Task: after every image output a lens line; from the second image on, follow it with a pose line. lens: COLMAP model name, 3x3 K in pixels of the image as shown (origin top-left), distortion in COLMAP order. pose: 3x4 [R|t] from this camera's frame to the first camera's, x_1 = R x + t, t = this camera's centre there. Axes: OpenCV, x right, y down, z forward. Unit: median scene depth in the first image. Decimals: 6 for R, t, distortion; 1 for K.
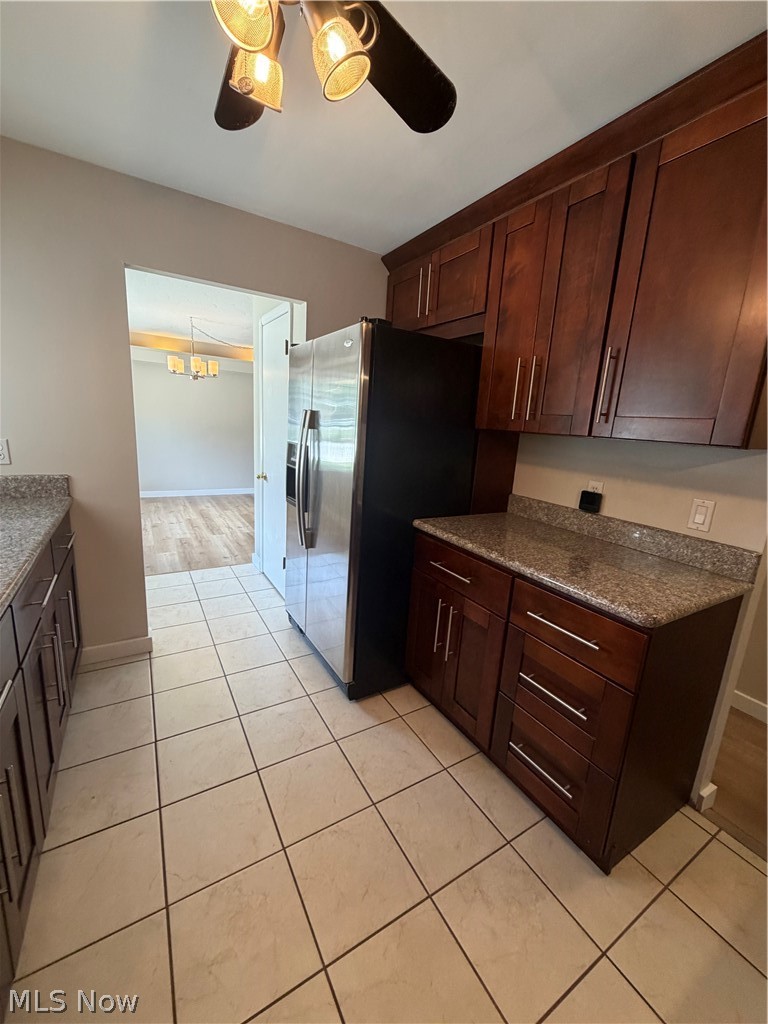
lens RADIAL K [[406.2, 0, 383.1], [0, 406.2, 509.3], [0, 0, 1]] dist [-0.001333, 0.000345]
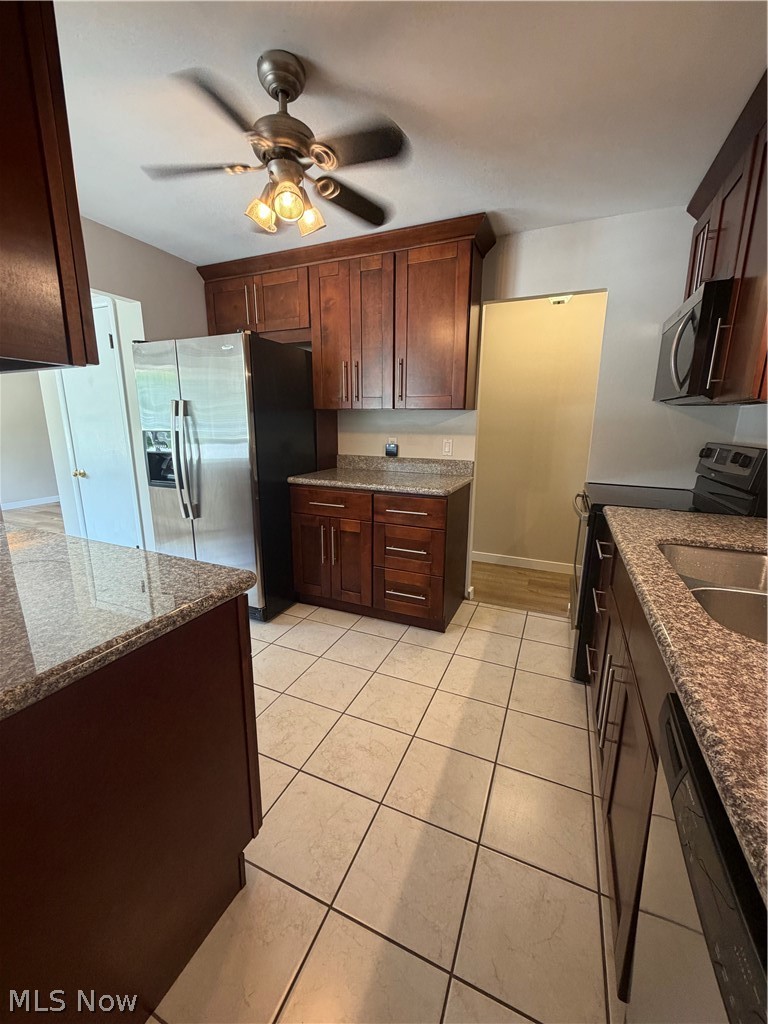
lens RADIAL K [[406.2, 0, 383.1], [0, 406.2, 509.3], [0, 0, 1]] dist [-0.001333, 0.000345]
pose [[0.816382, -0.180835, 0.548469, -0.474626], [0.165471, 0.983137, 0.077851, 0.084607], [-0.553299, 0.027199, 0.832539, -0.349446]]
